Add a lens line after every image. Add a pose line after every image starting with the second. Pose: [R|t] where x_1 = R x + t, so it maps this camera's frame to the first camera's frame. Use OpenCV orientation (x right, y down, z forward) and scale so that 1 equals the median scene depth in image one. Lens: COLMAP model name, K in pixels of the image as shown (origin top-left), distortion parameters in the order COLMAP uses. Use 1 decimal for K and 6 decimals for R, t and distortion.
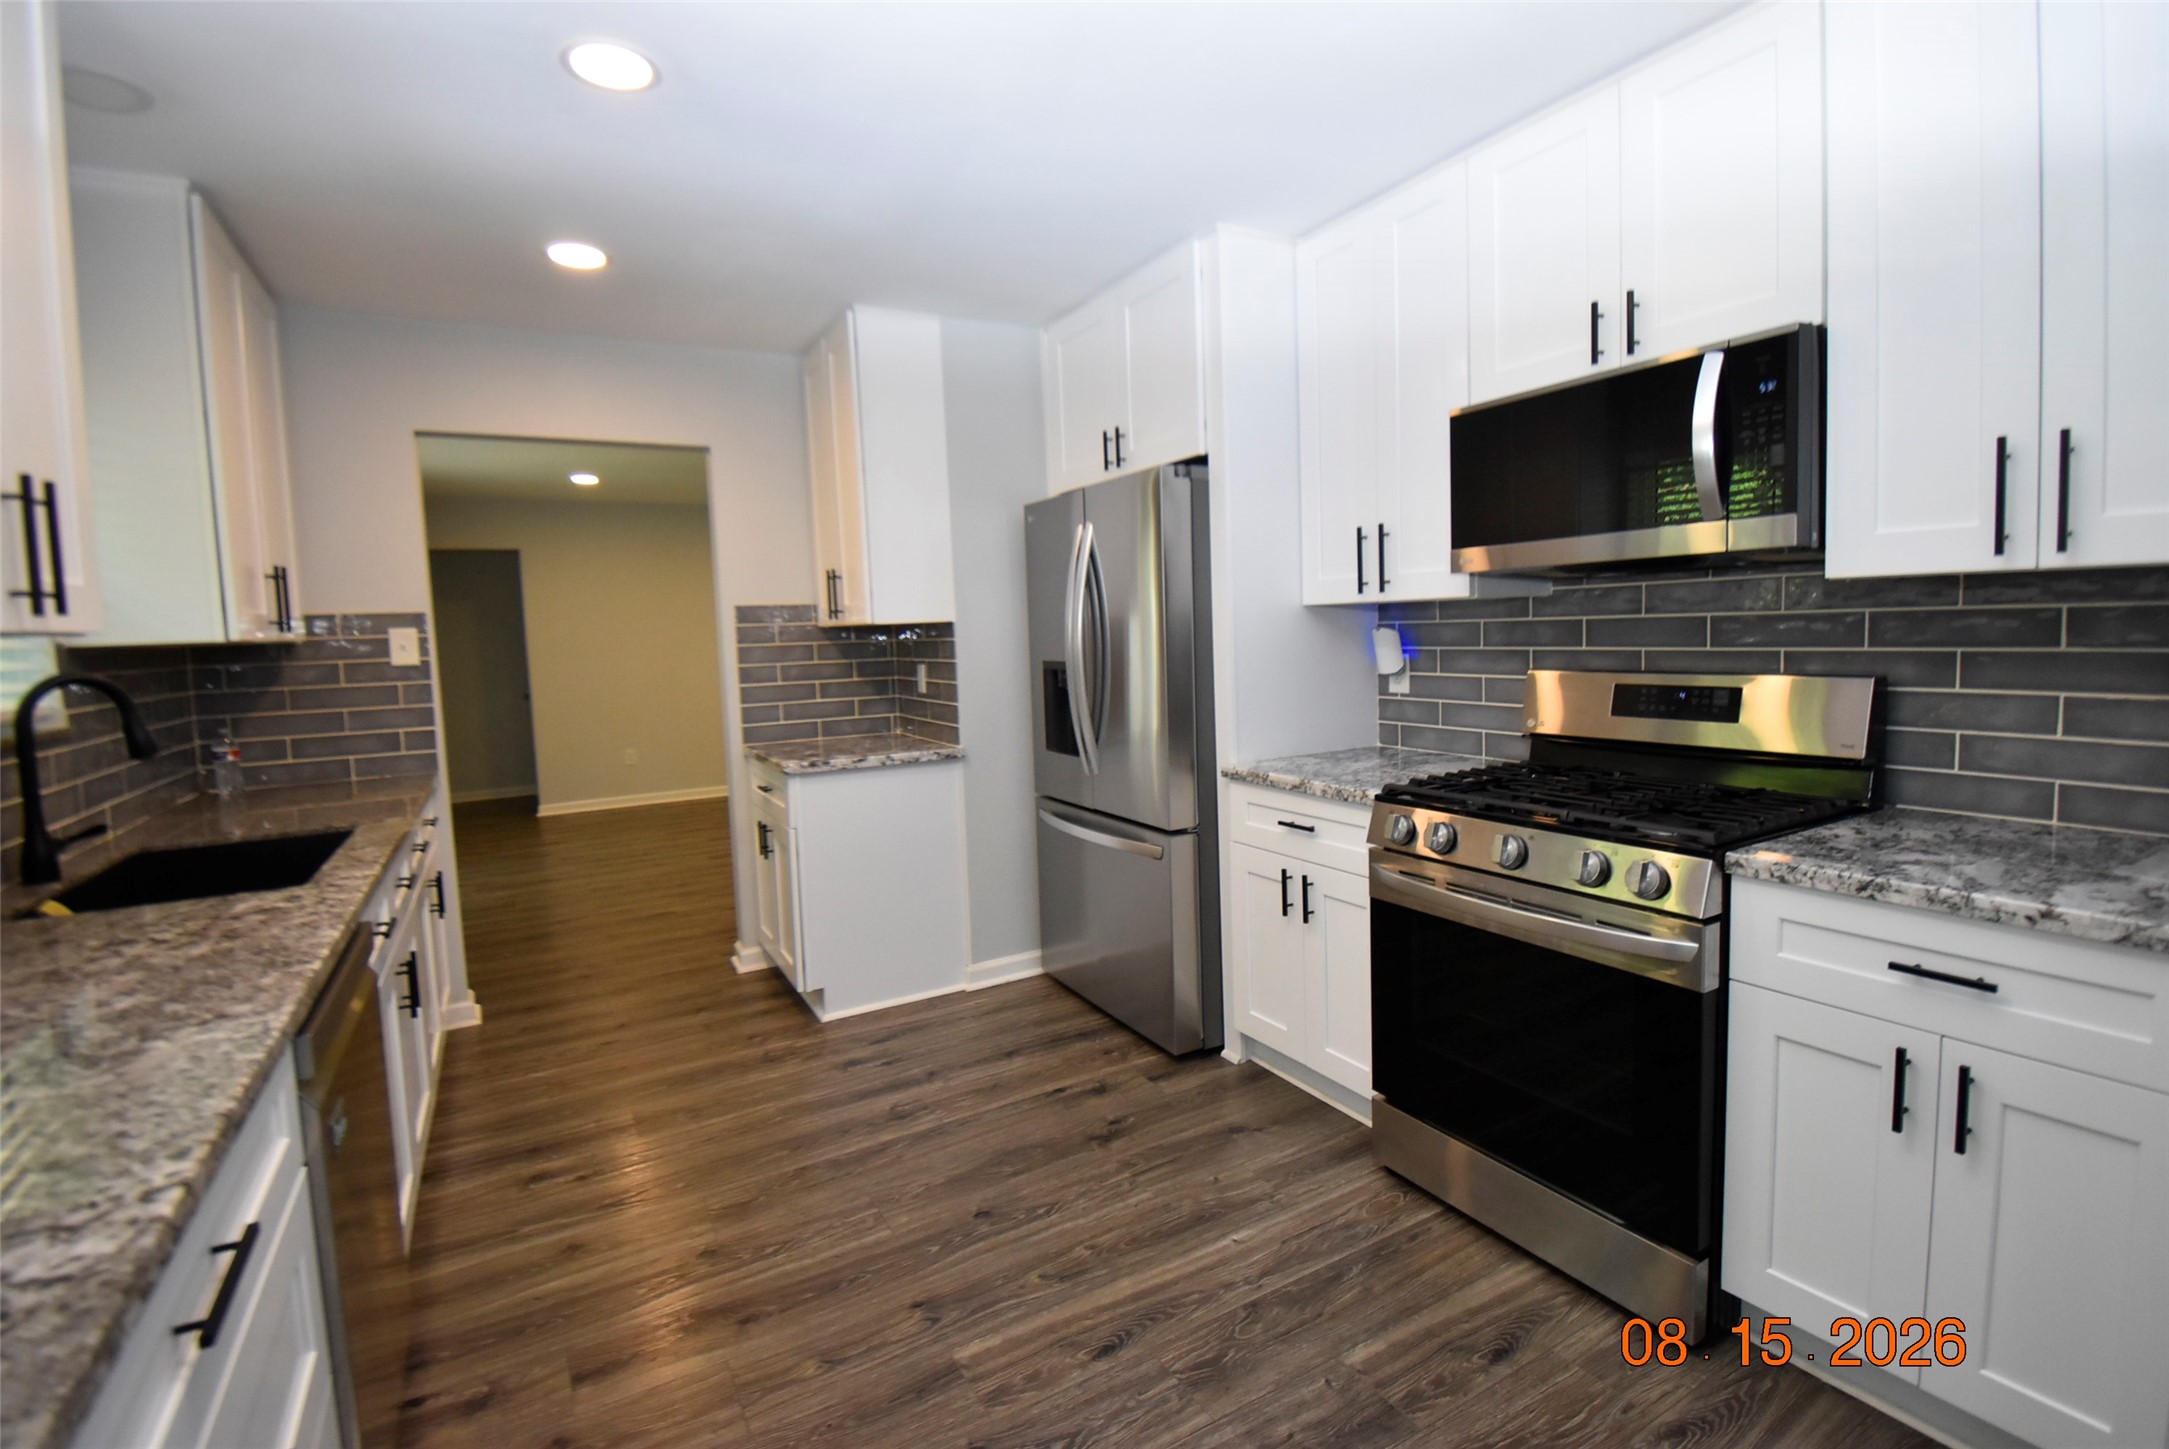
lens RADIAL K [[950.9, 0, 1085.6], [0, 950.9, 709.9], [0, 0, 1]] dist [0.012142, -0.015599]
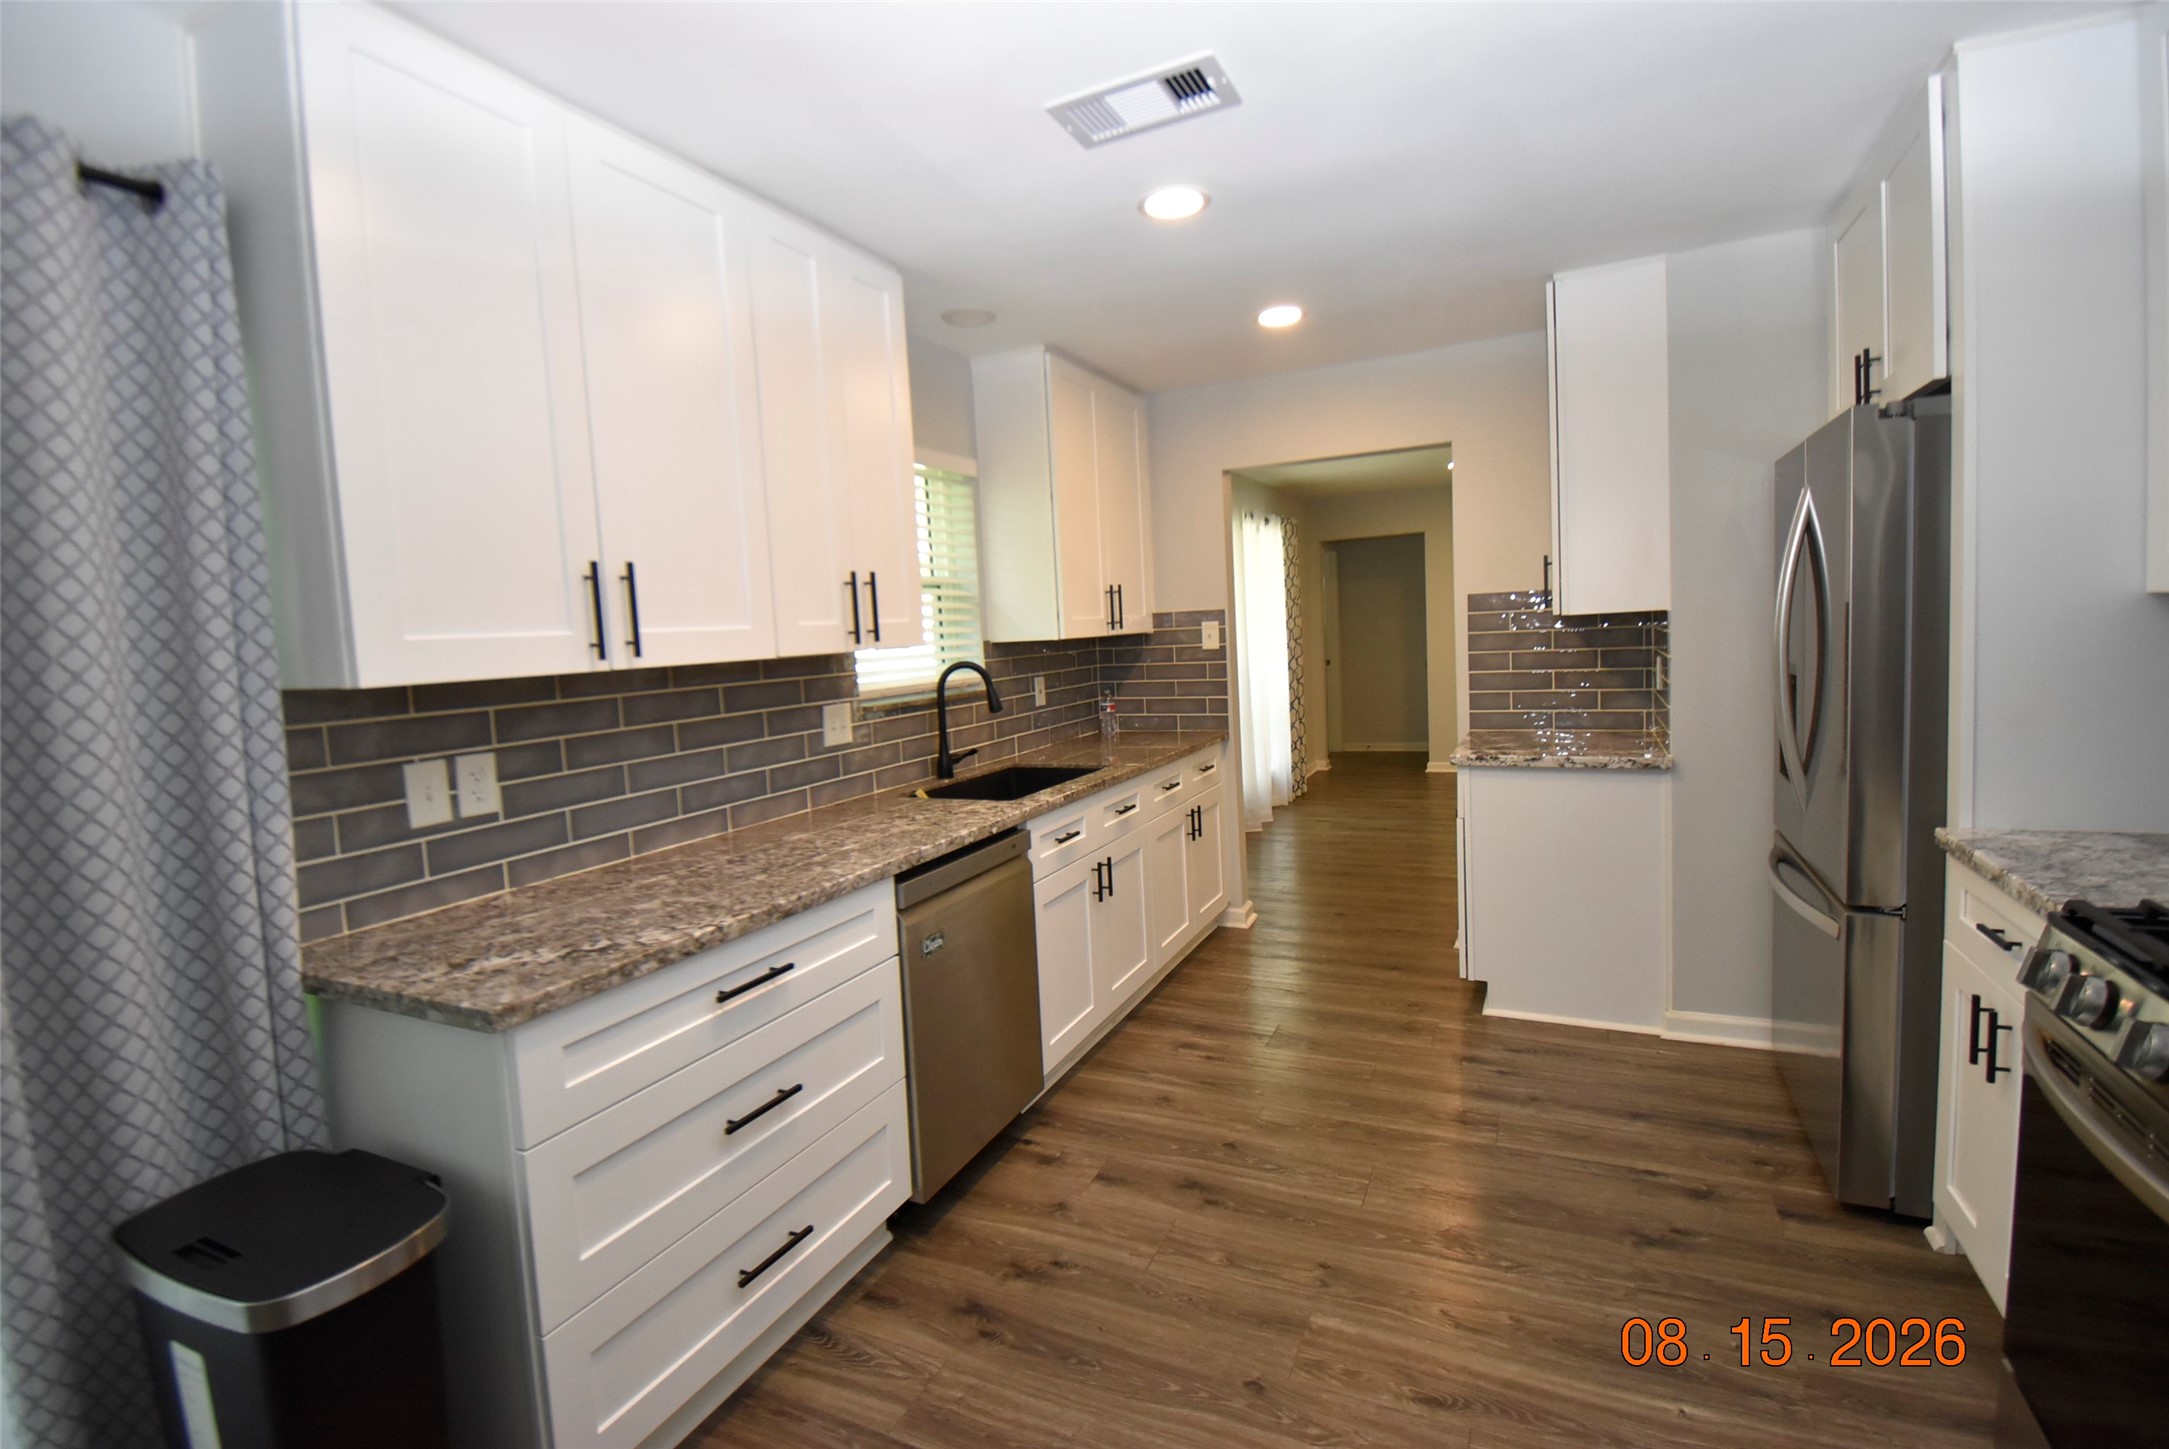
lens RADIAL K [[950.9, 0, 1087.5], [0, 950.9, 716.8], [0, 0, 1]] dist [0.012142, -0.015599]
pose [[0.594221, 0.077906, -0.800520, 0.301960], [-0.041291, 0.996940, 0.066372, -0.040129], [0.803241, -0.006385, 0.595619, 0.083482]]
